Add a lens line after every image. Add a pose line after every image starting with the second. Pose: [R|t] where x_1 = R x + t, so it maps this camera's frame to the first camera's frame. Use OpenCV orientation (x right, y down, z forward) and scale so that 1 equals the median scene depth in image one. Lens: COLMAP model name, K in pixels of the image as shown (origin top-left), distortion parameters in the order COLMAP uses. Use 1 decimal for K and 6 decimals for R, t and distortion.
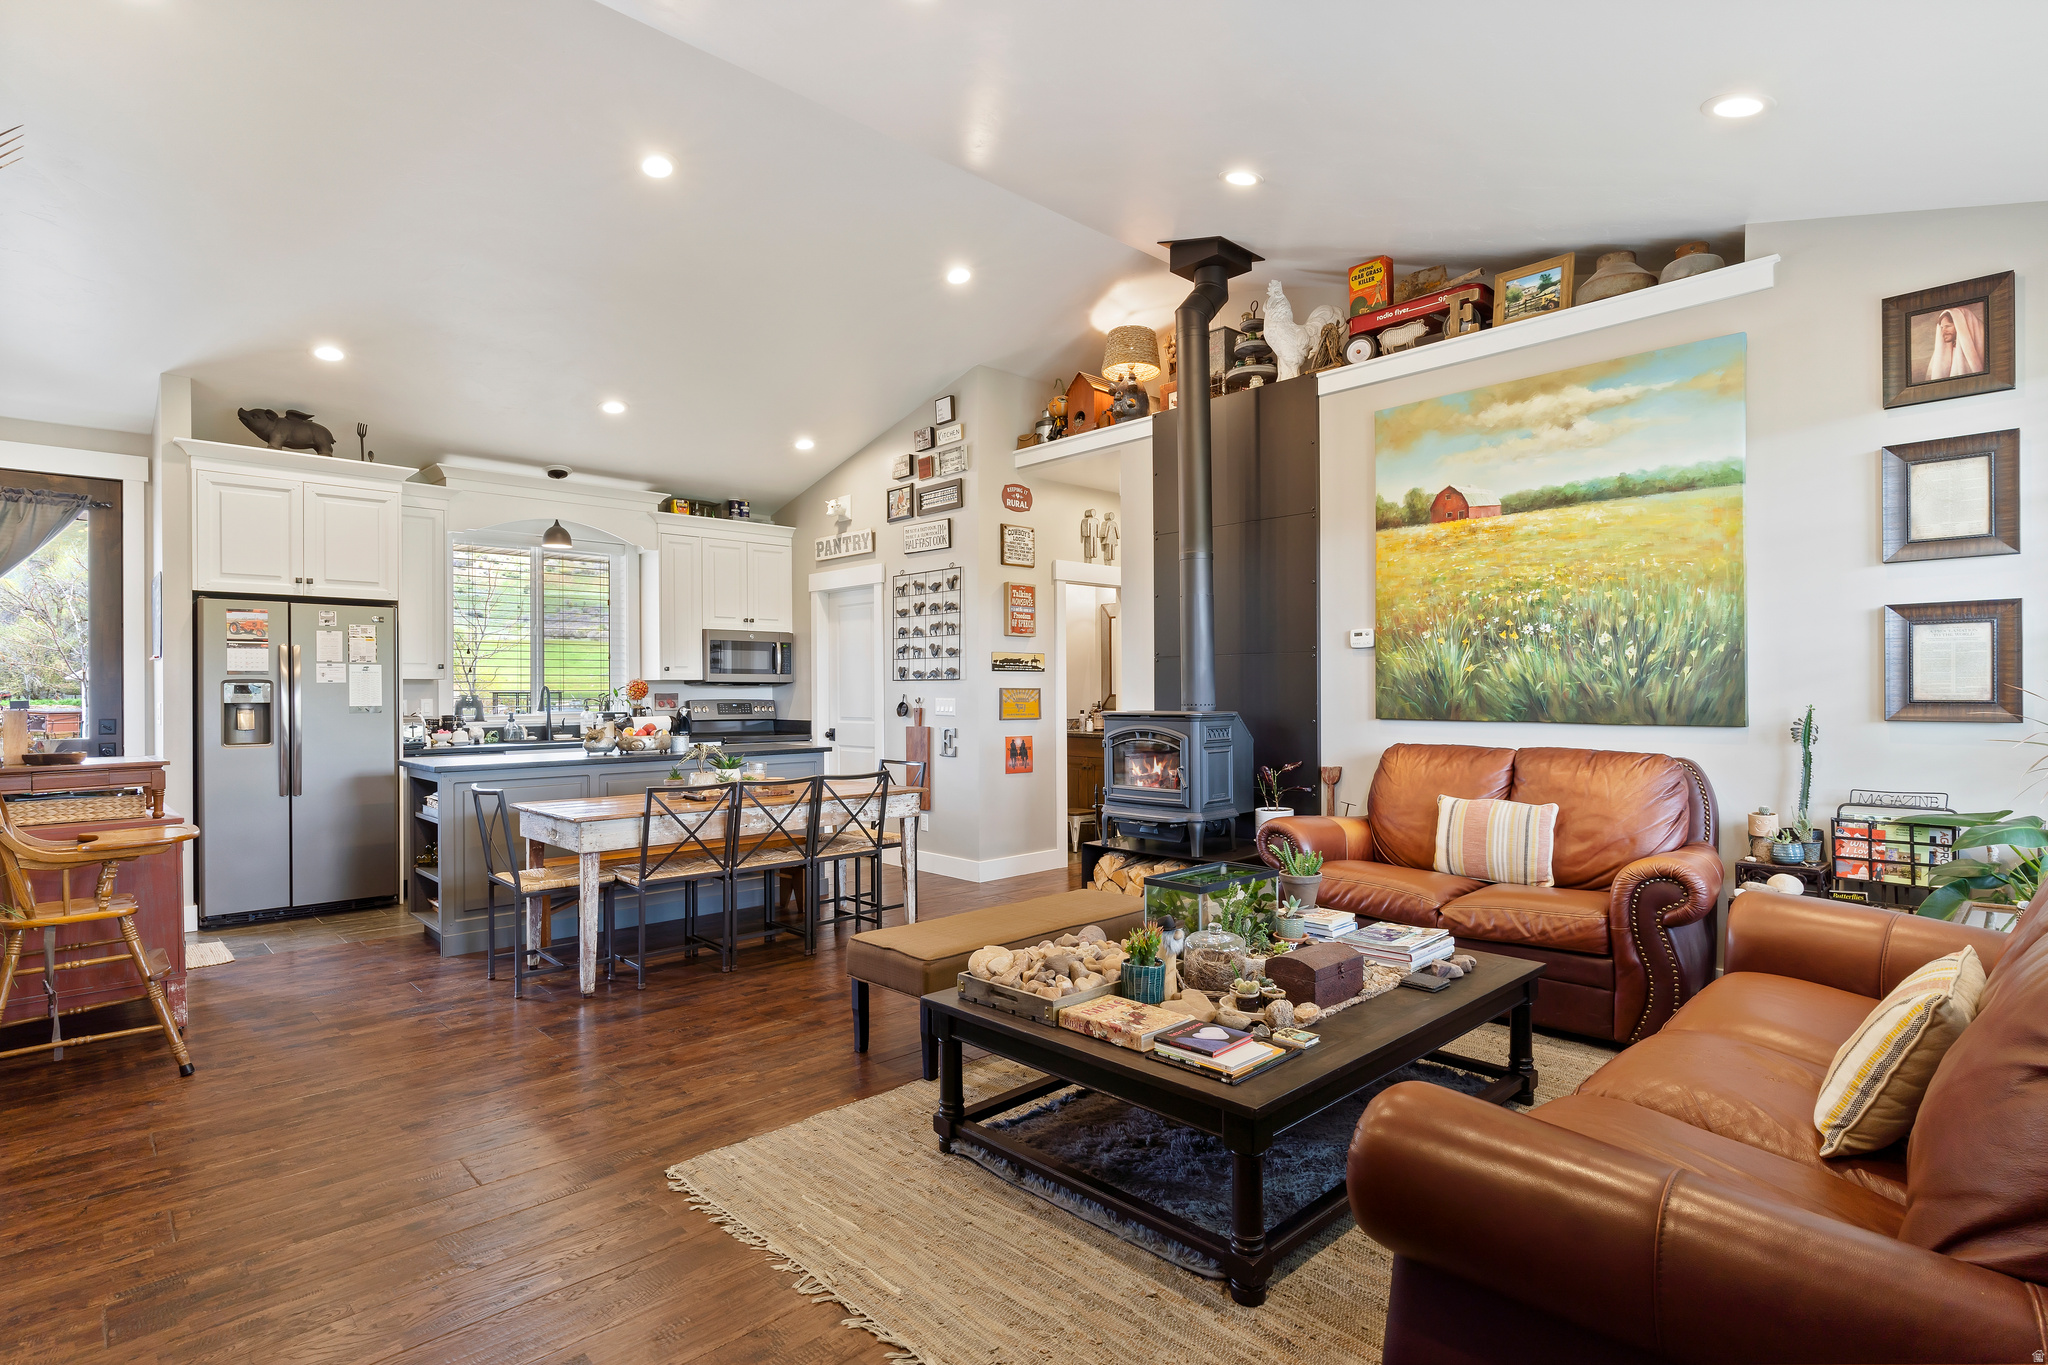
lens RADIAL K [[1018.5, 0, 1028.2], [0, 1018.5, 691.1], [0, 0, 1]] dist [-0.000209, 0.000702]
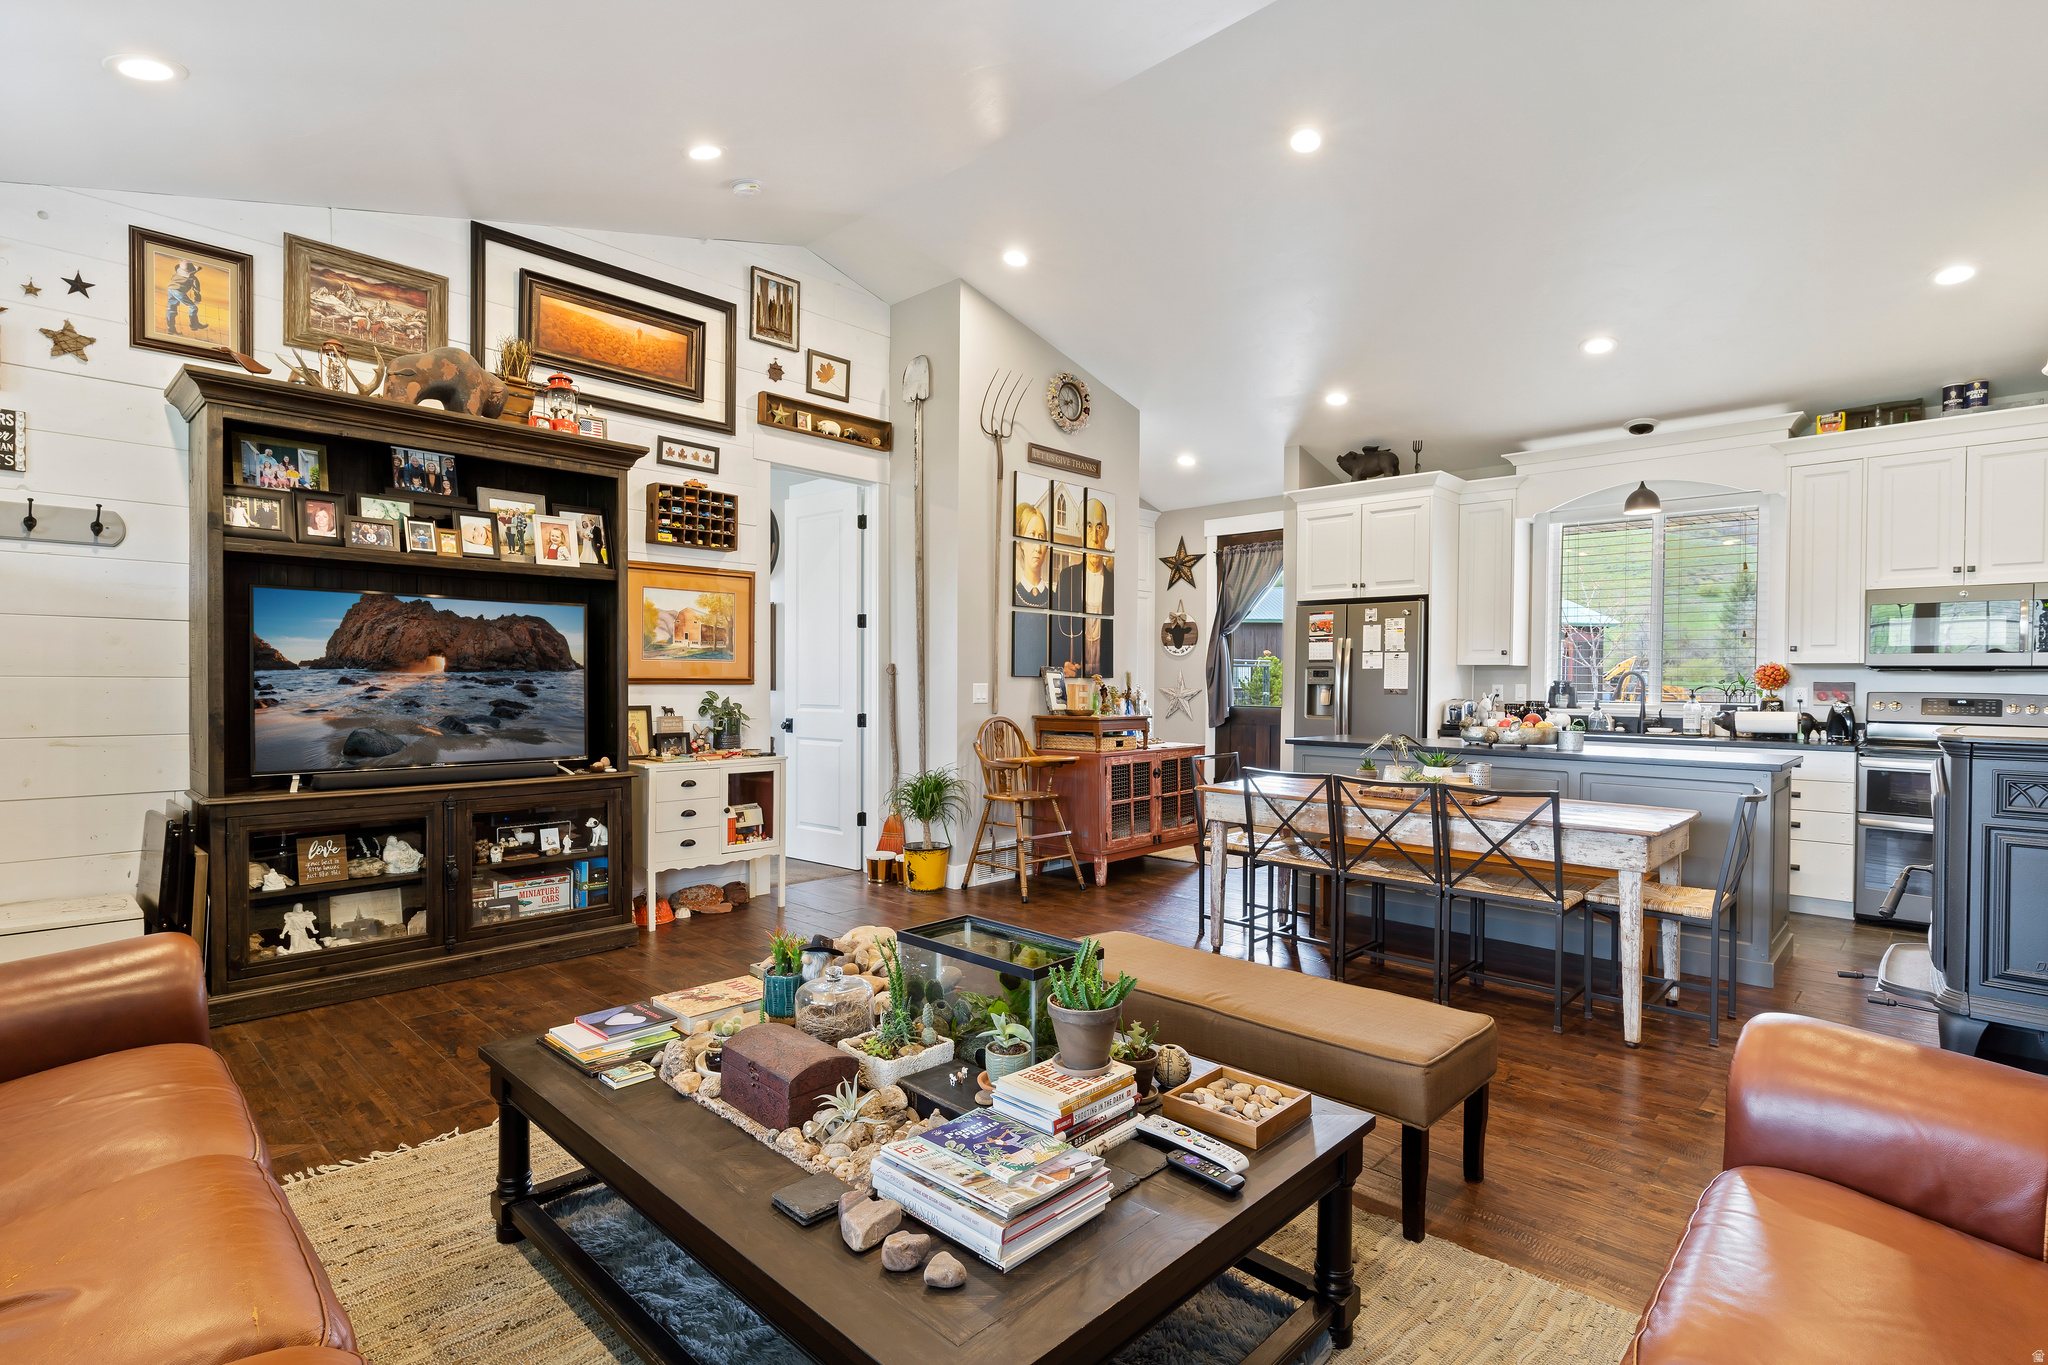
lens RADIAL K [[986.0, 0, 1012.4], [0, 986.0, 689.4], [0, 0, 1]] dist [0.000529, 0.001954]
pose [[0.036210, 0.017454, -0.999192, 0.457631], [-0.007683, 0.999823, 0.017187, -0.000309], [0.999315, 0.007054, 0.036338, 0.537084]]
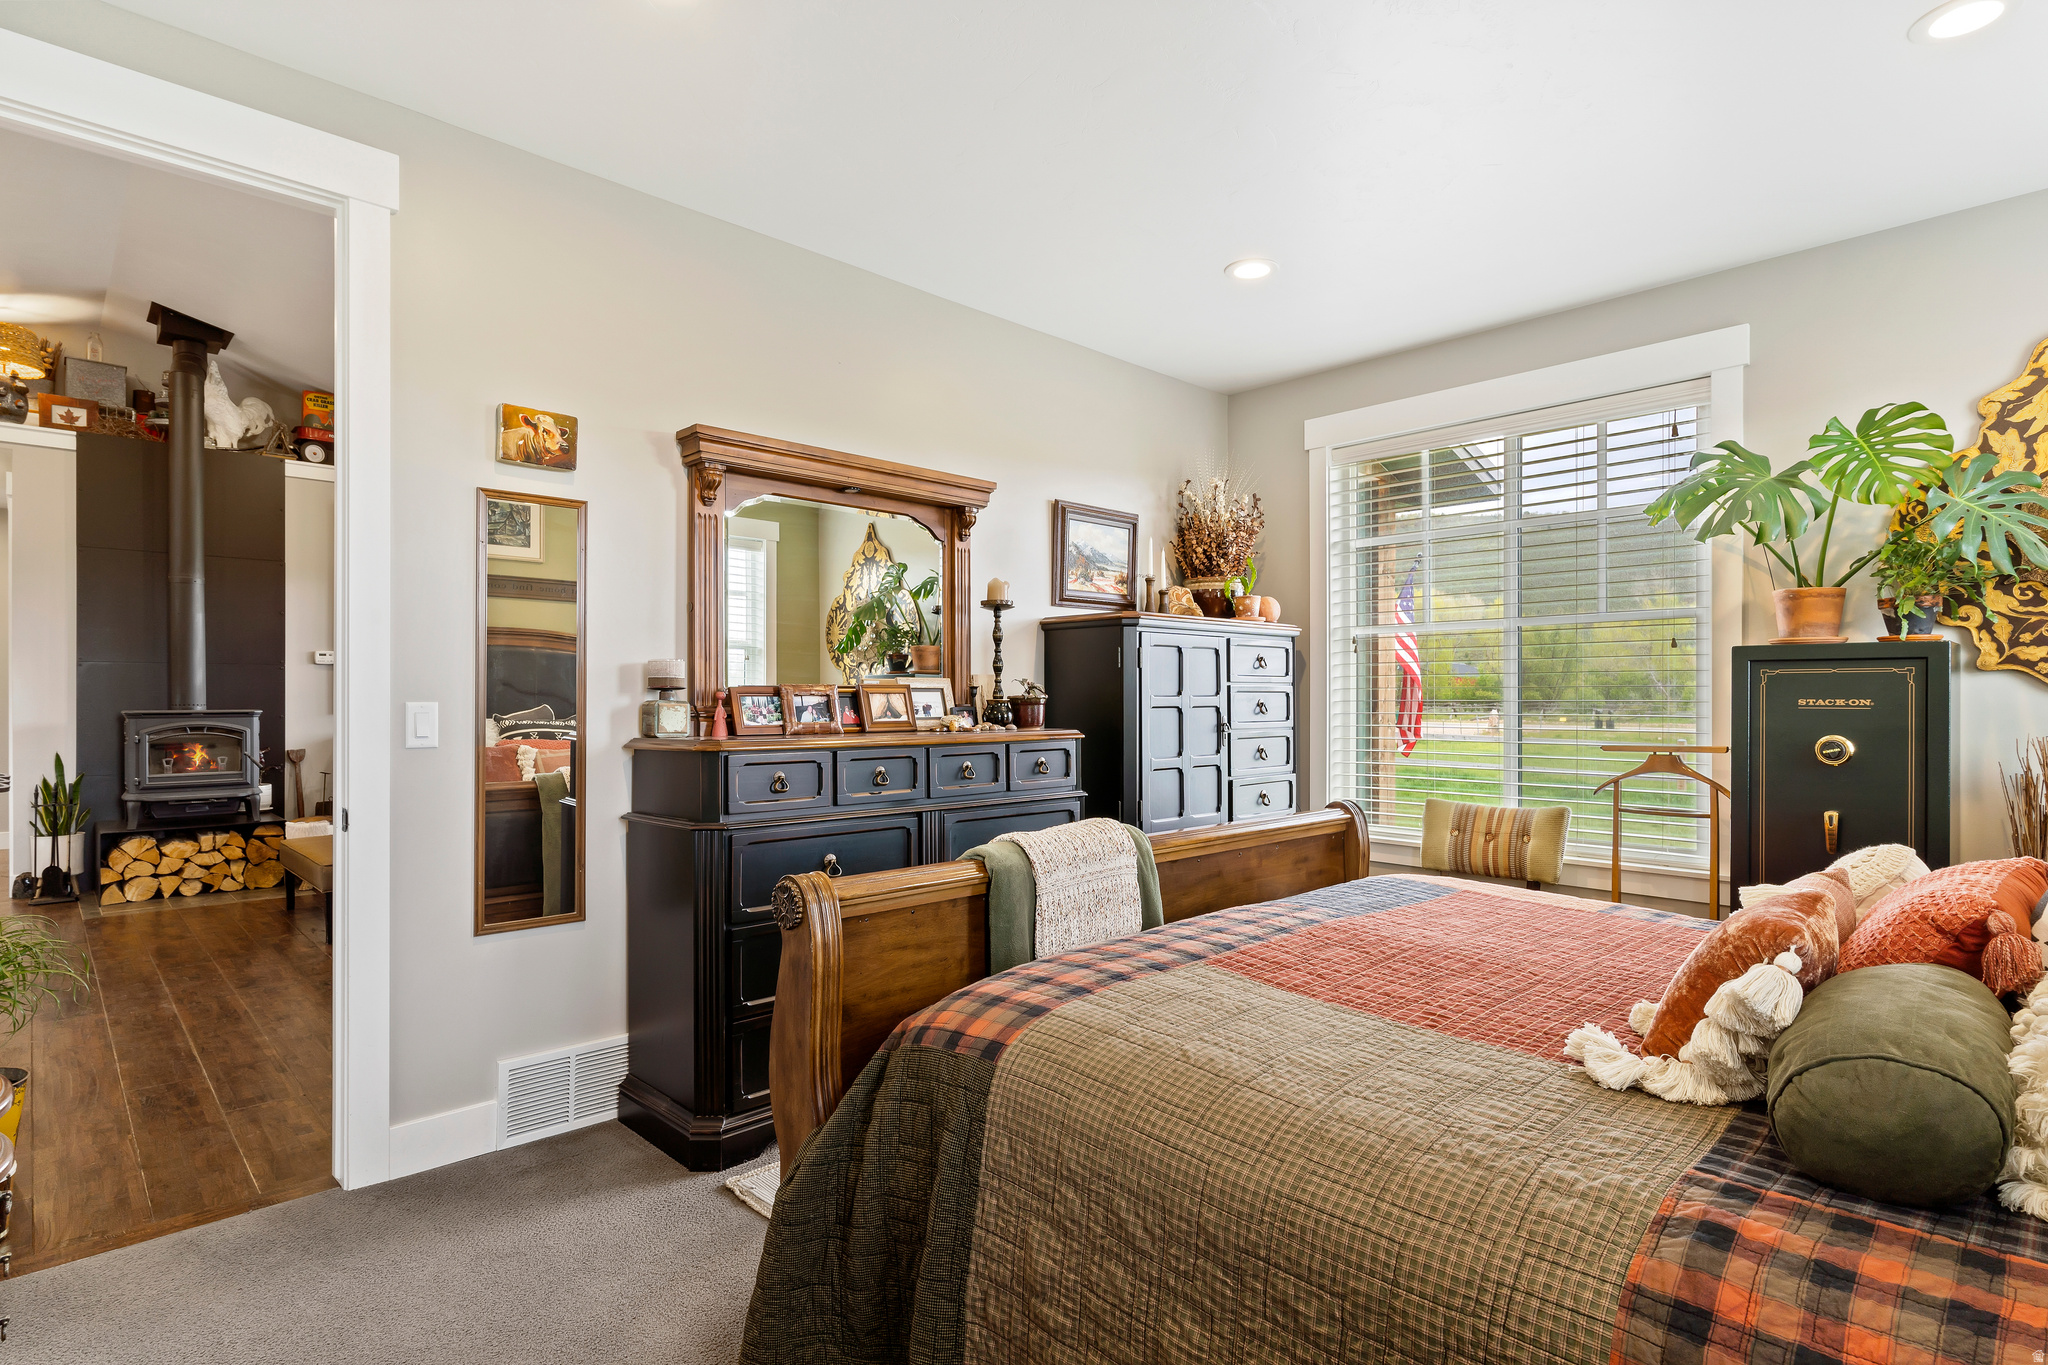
lens RADIAL K [[1018.5, 0, 1042.5], [0, 1018.5, 701.6], [0, 0, 1]] dist [-0.000209, 0.000702]
pose [[-0.005231, 0.001862, 0.999985, -0.981074], [-0.001605, 0.999997, -0.001871, 0.010000], [-0.999985, -0.001614, -0.005228, 0.006432]]
